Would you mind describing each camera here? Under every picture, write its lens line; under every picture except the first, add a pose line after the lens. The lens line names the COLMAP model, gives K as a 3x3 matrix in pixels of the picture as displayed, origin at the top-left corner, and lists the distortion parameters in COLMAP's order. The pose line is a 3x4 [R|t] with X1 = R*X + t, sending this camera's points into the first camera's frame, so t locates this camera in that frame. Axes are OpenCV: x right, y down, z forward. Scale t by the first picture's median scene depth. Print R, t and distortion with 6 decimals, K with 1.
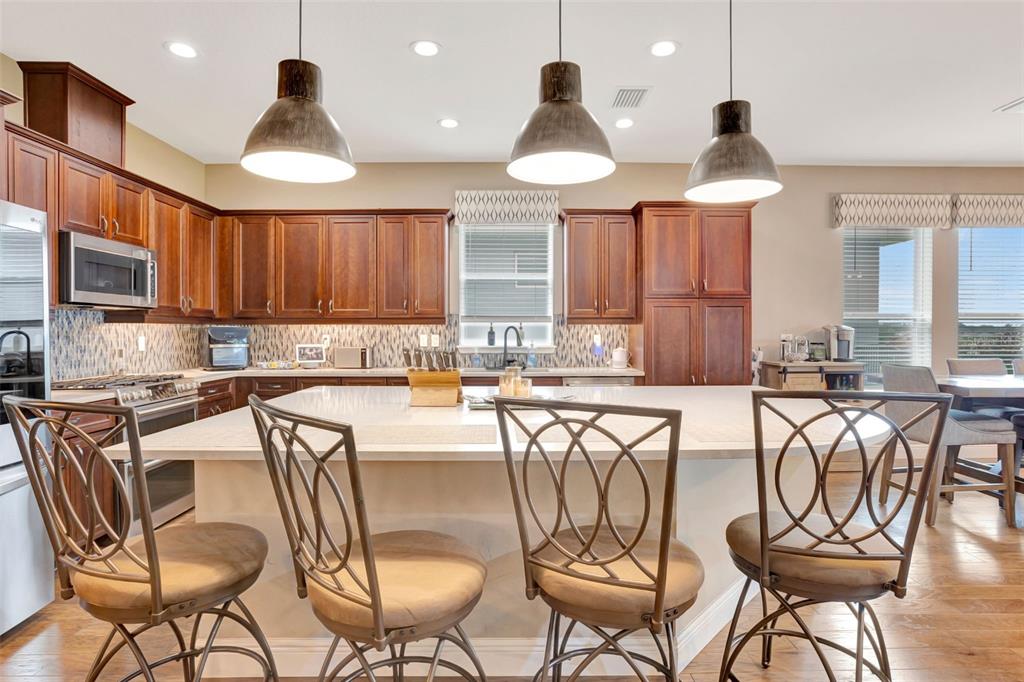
lens RADIAL K [[530.6, 0, 509.8], [0, 530.6, 339.9], [0, 0, 1]] dist [-0.038163, 0.008719]
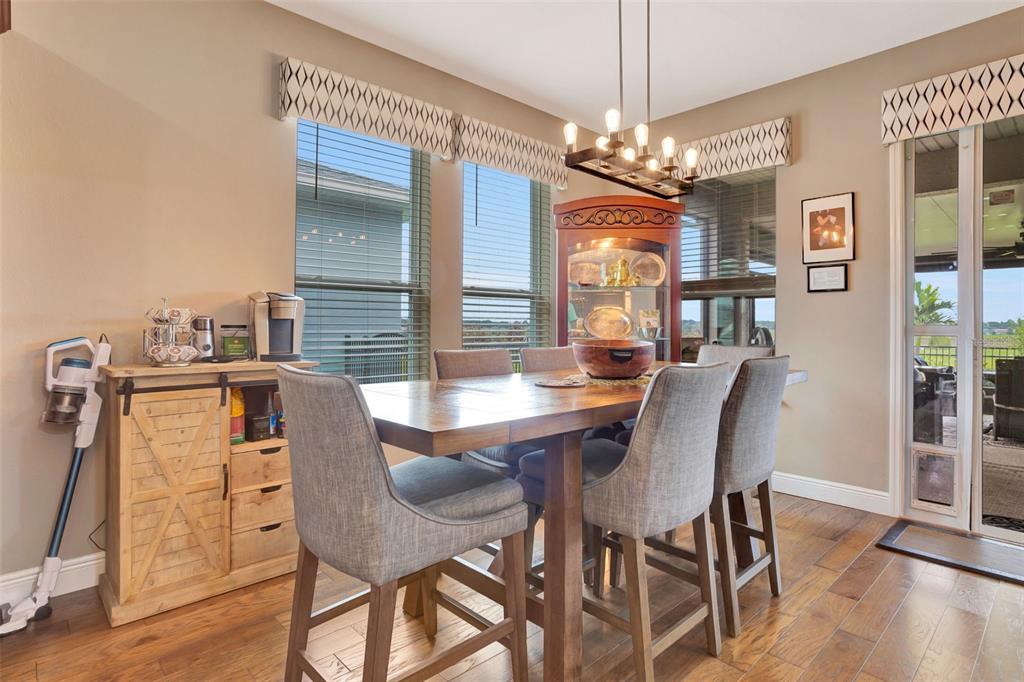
lens RADIAL K [[530.6, 0, 508.7], [0, 530.6, 331.8], [0, 0, 1]] dist [-0.038163, 0.008719]
pose [[0.728859, -0.000897, 0.684663, 0.428623], [0.002688, 0.999995, -0.001551, 0.013508], [-0.684658, 0.002971, 0.728858, 0.441453]]
